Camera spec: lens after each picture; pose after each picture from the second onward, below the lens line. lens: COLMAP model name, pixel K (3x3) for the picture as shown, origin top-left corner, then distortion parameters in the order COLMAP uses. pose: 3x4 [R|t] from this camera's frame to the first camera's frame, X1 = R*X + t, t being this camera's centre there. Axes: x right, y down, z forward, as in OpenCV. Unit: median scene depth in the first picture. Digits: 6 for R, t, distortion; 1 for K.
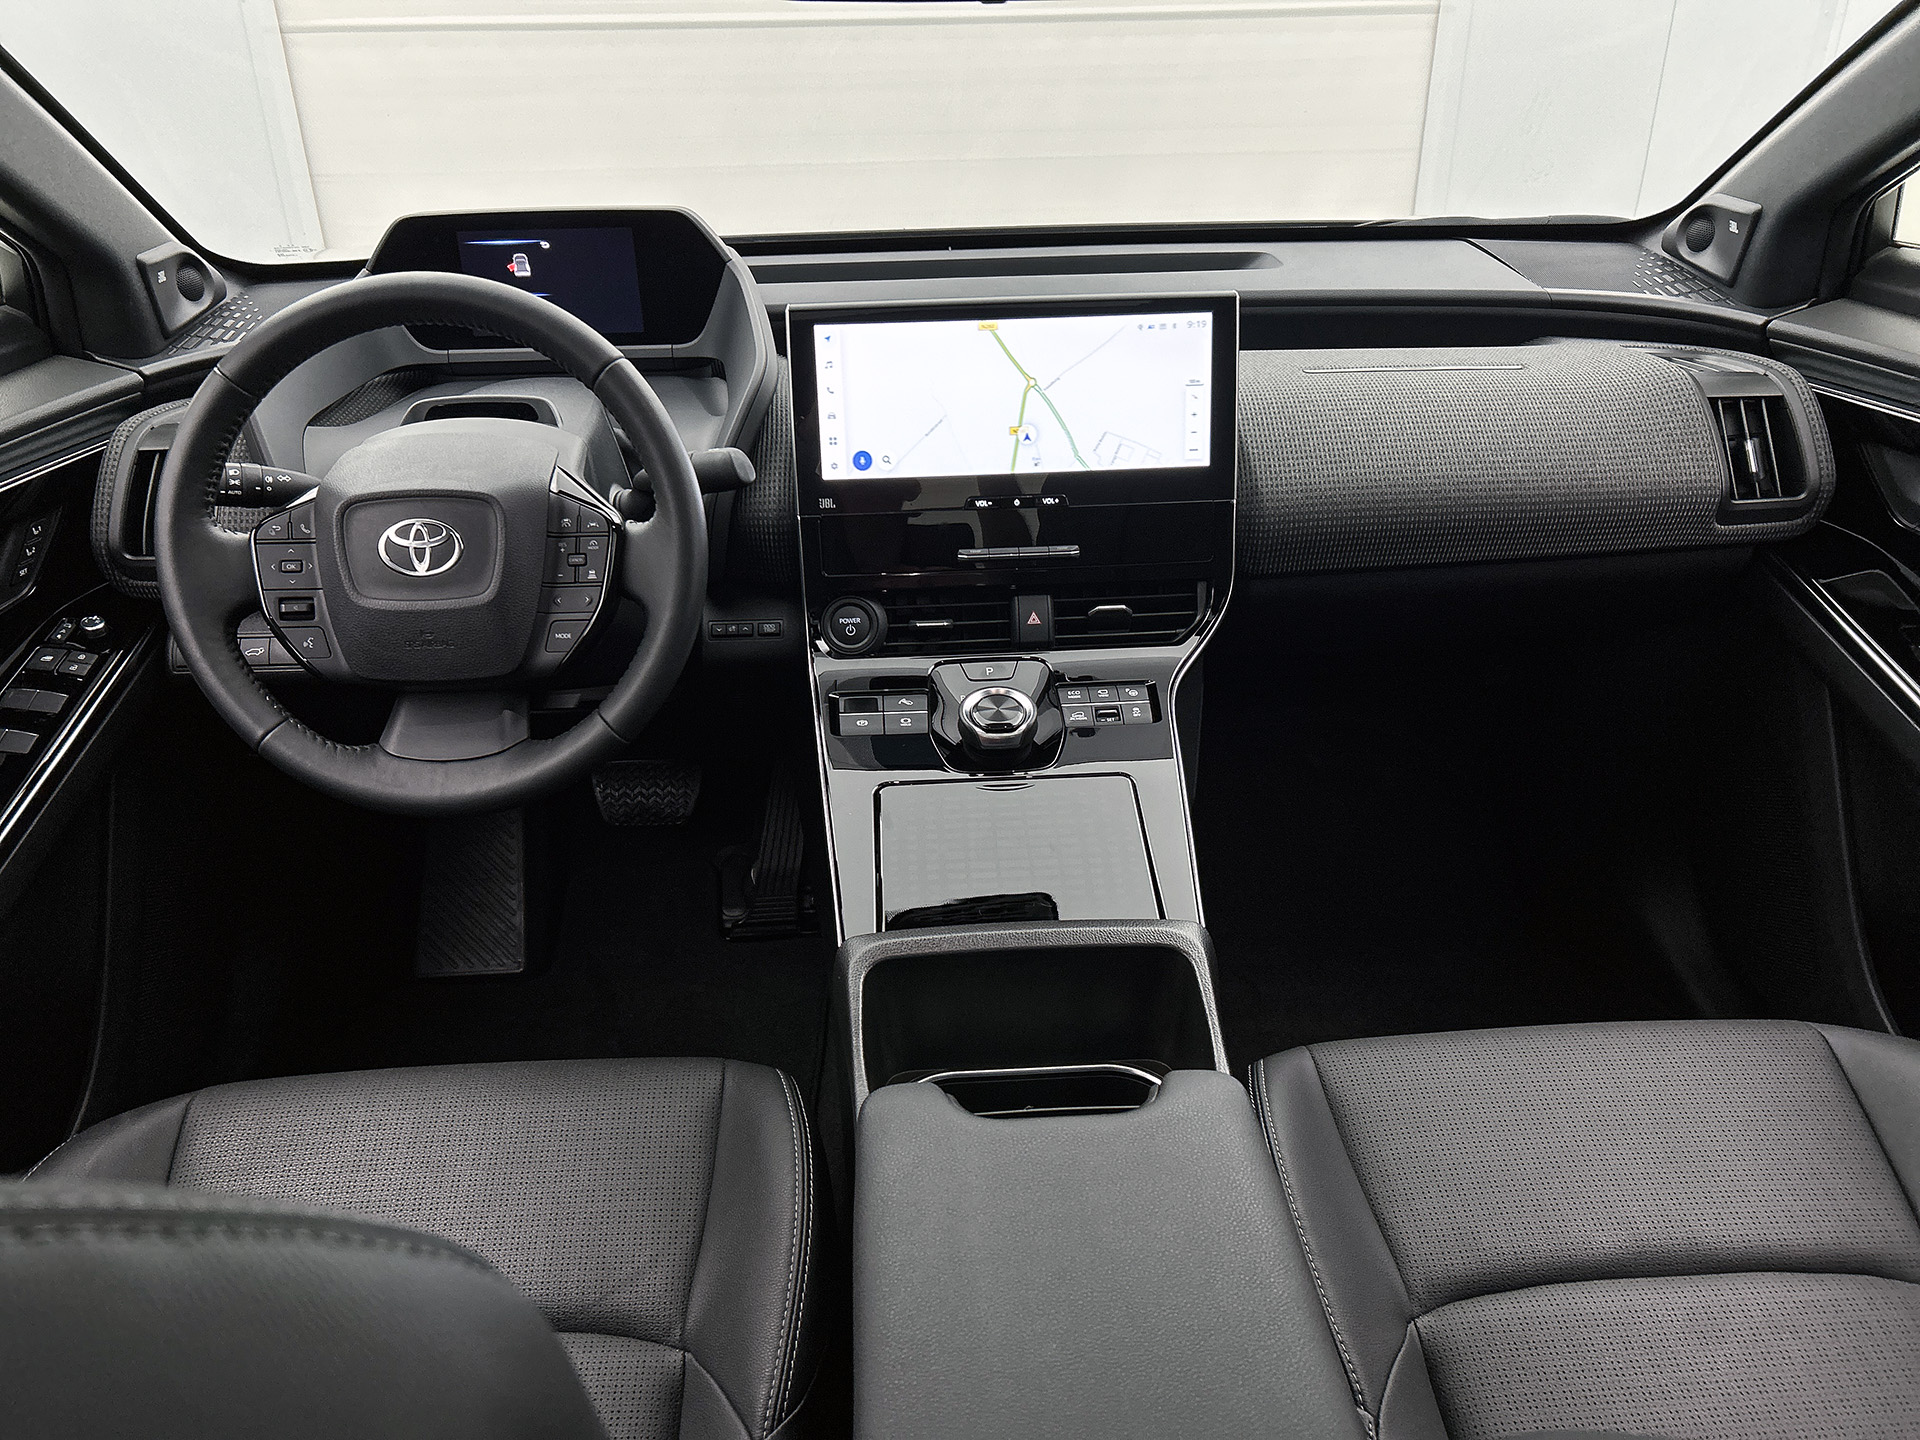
lens RADIAL K [[1454.7, 0, 921.5], [0, 1454.7, 723.7], [0, 0, 1]] dist [0.004105, -0.000283]
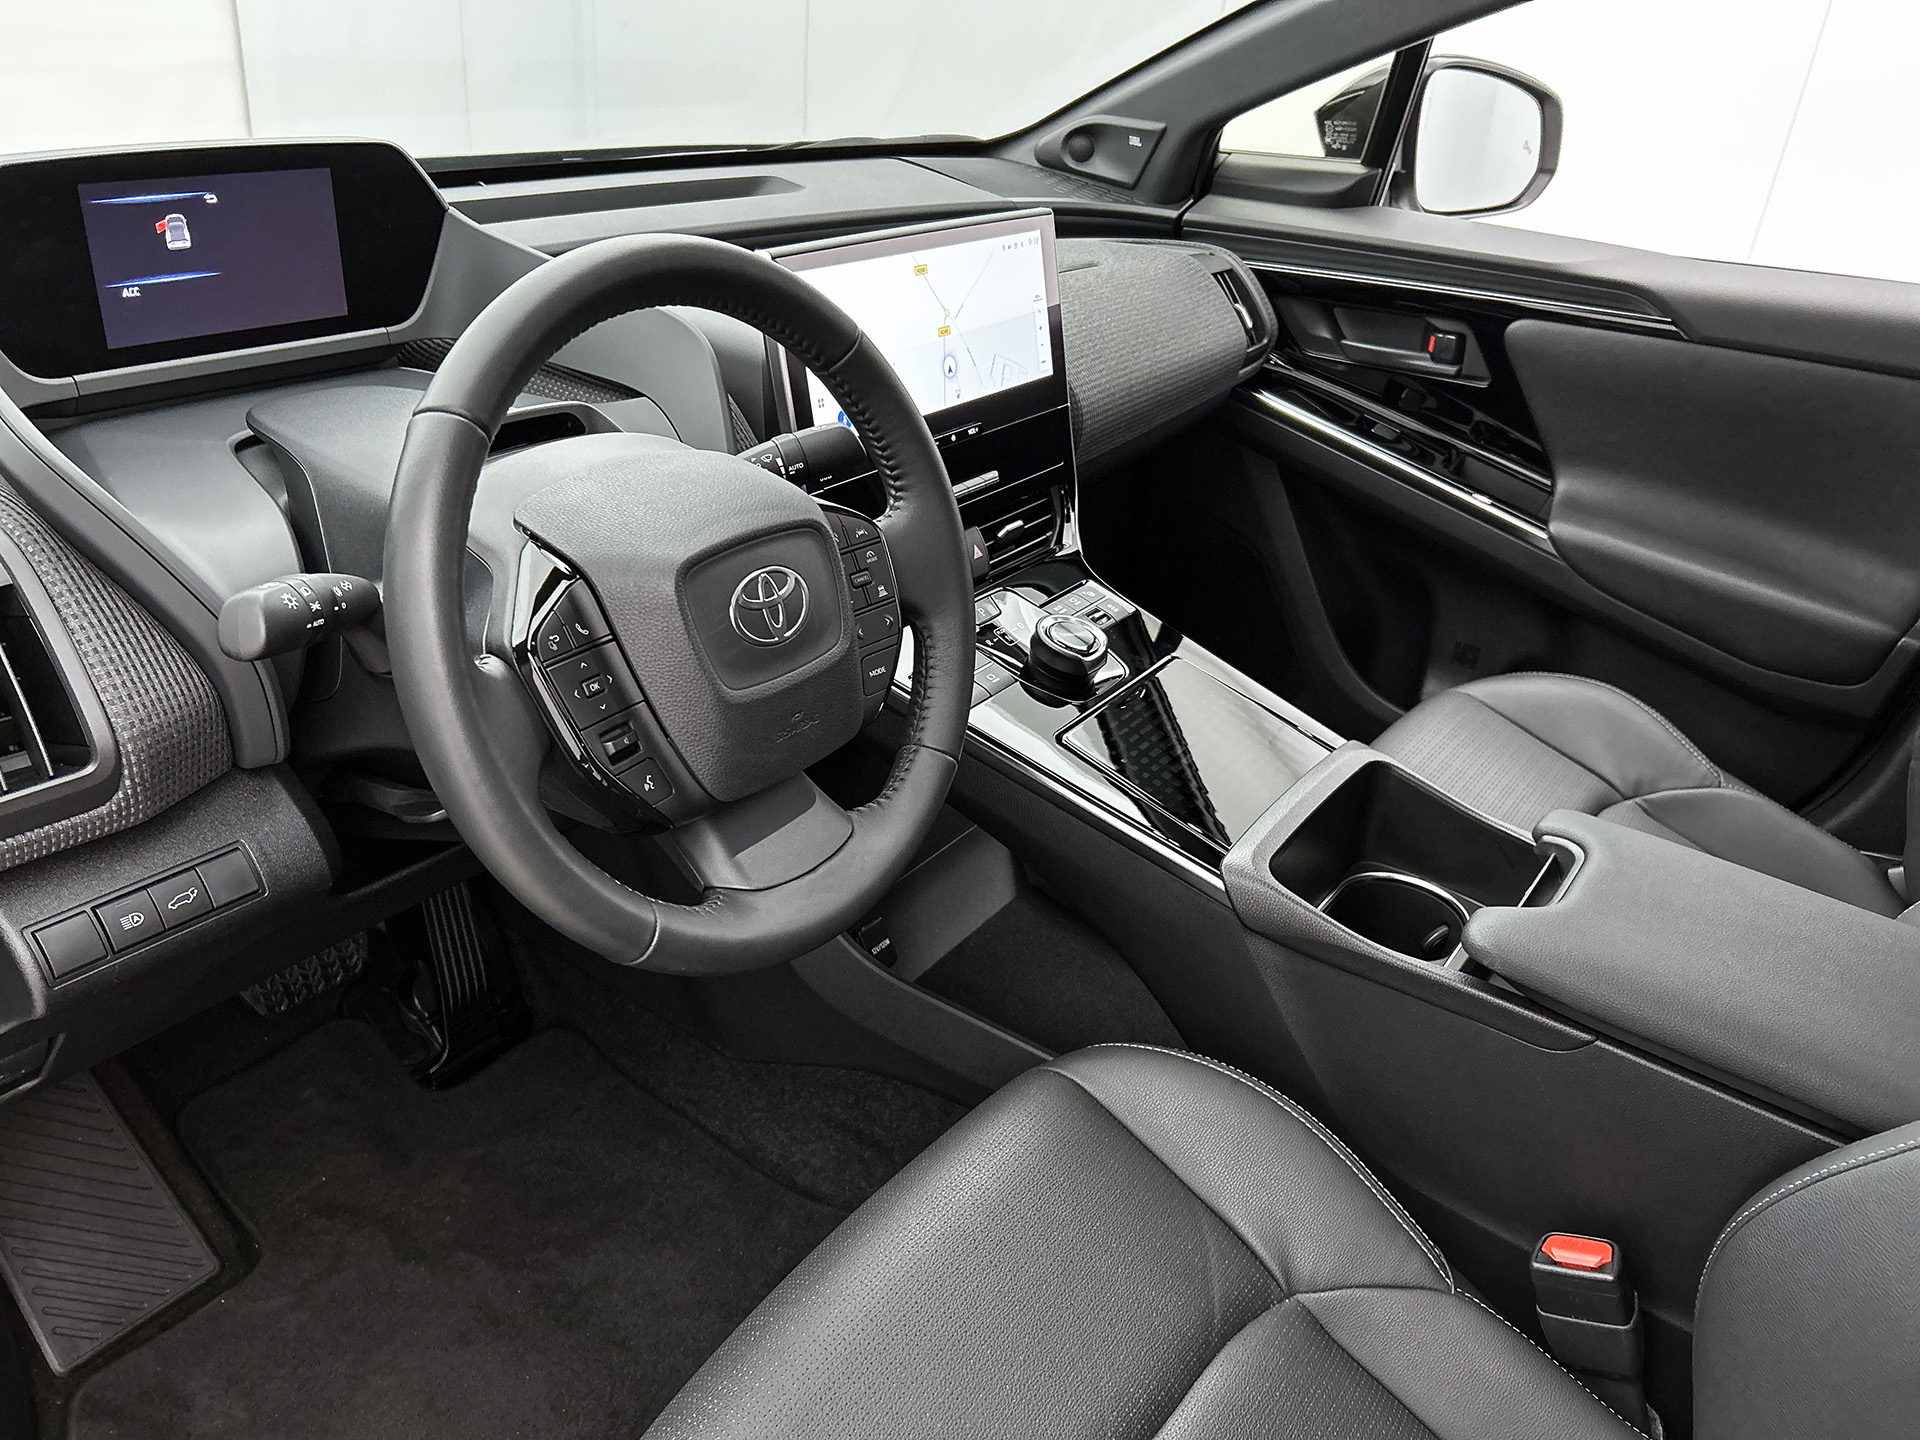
lens RADIAL K [[1444.9, 0, 958.3], [0, 1444.9, 760.0], [0, 0, 1]] dist [-0.010332, -0.005140]
pose [[0.603052, -0.328258, 0.727032, -0.721170], [0.276747, 0.940895, 0.195264, -0.139314], [-0.748158, 0.083449, 0.658252, 0.382537]]
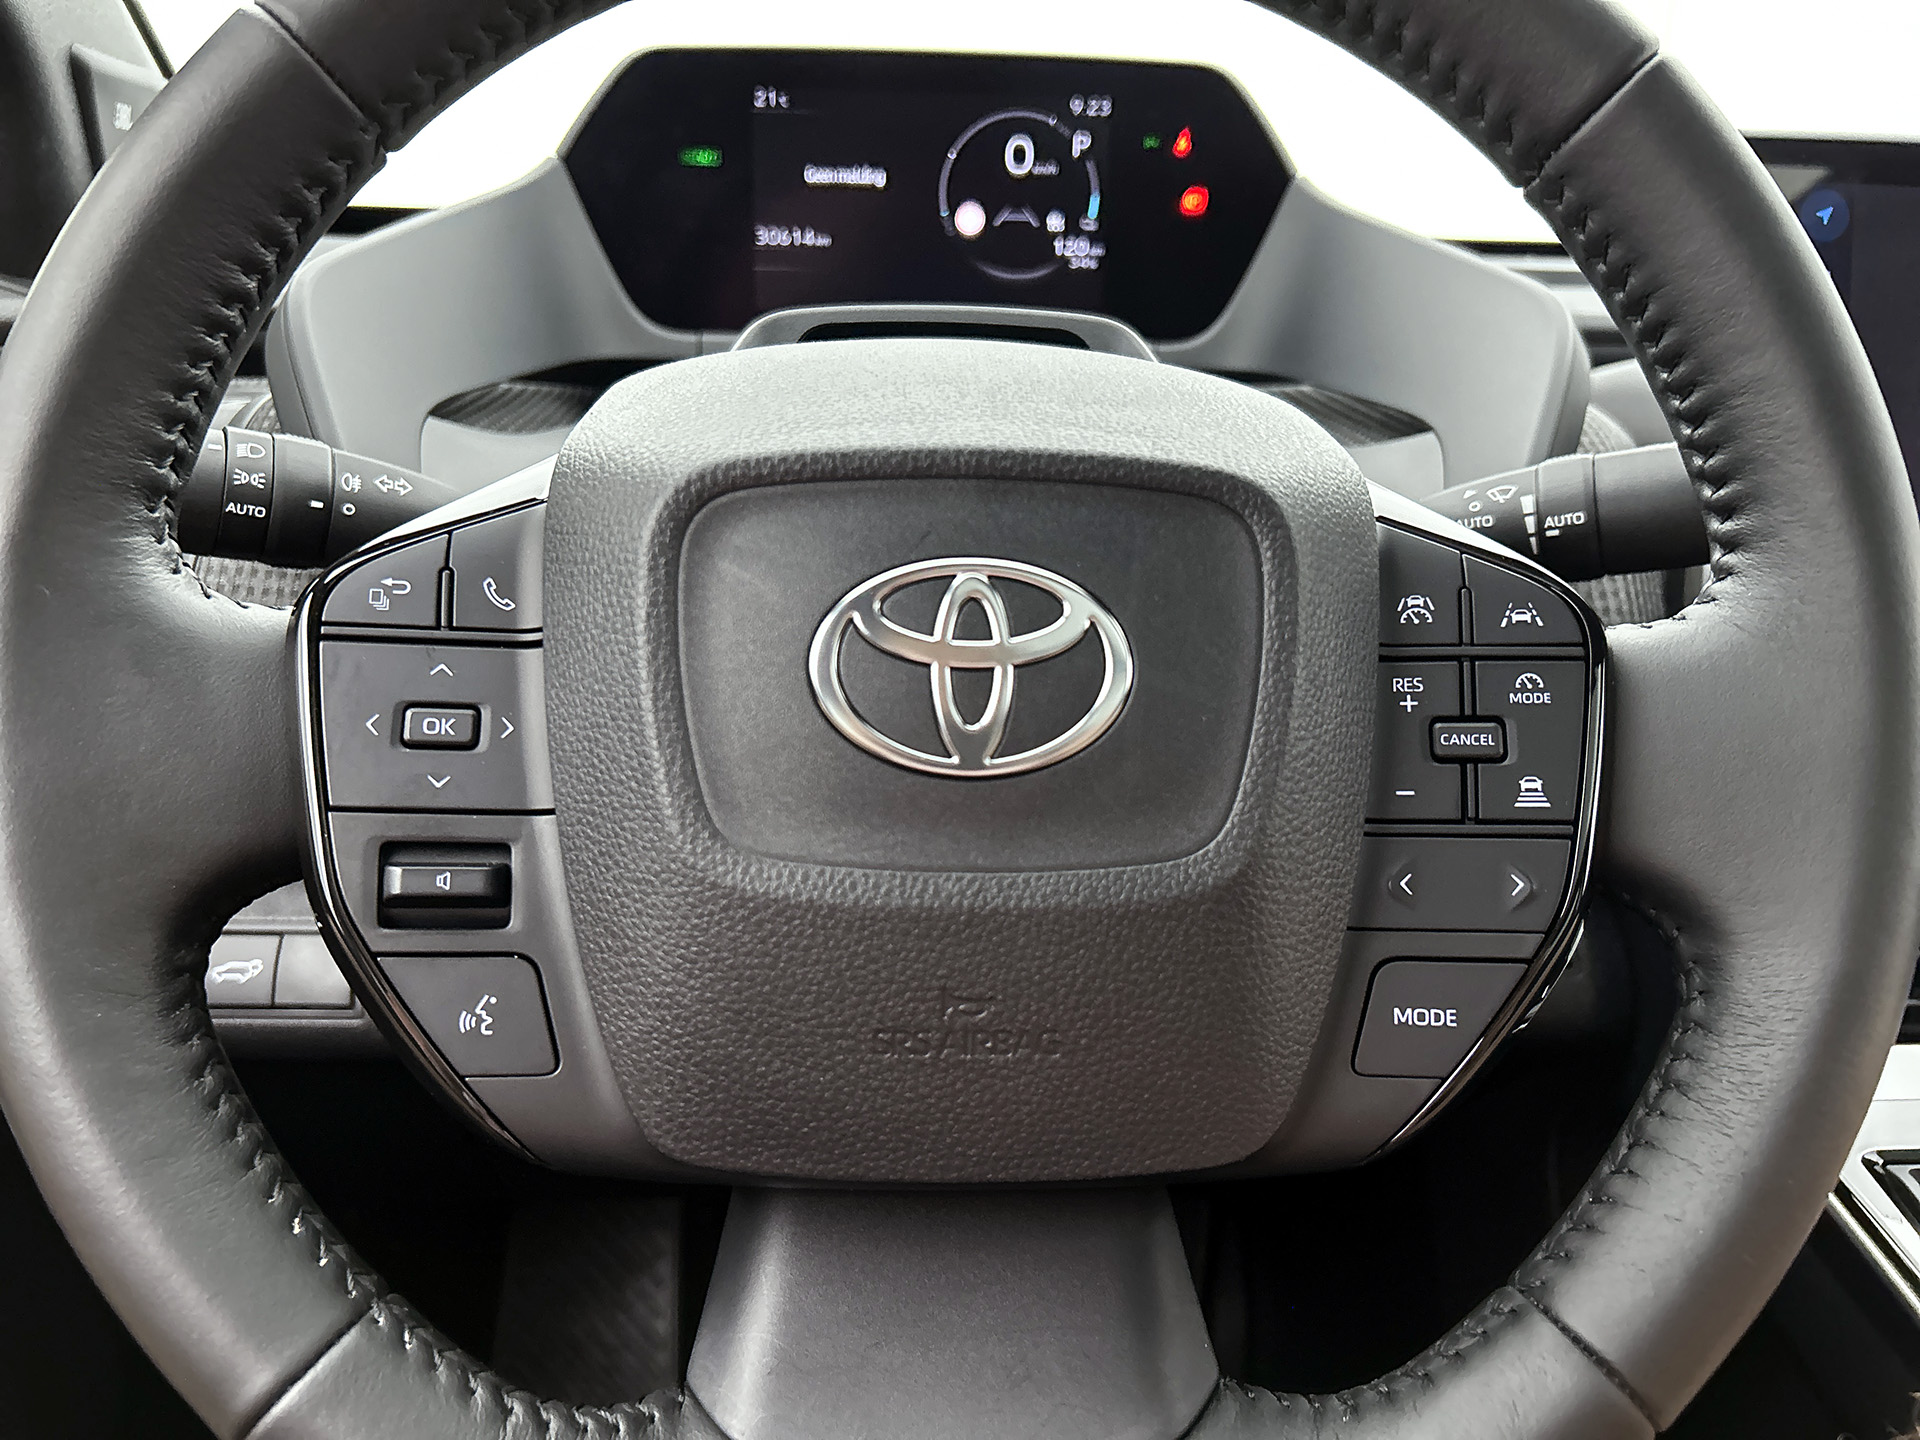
lens RADIAL K [[1454.7, 0, 921.5], [0, 1454.7, 723.7], [0, 0, 1]] dist [0.004105, -0.000283]
pose [[0.999208, 0.035252, 0.018446, -0.303890], [-0.031962, 0.987321, -0.155483, -0.060553], [-0.023693, 0.154770, 0.987666, 0.637748]]
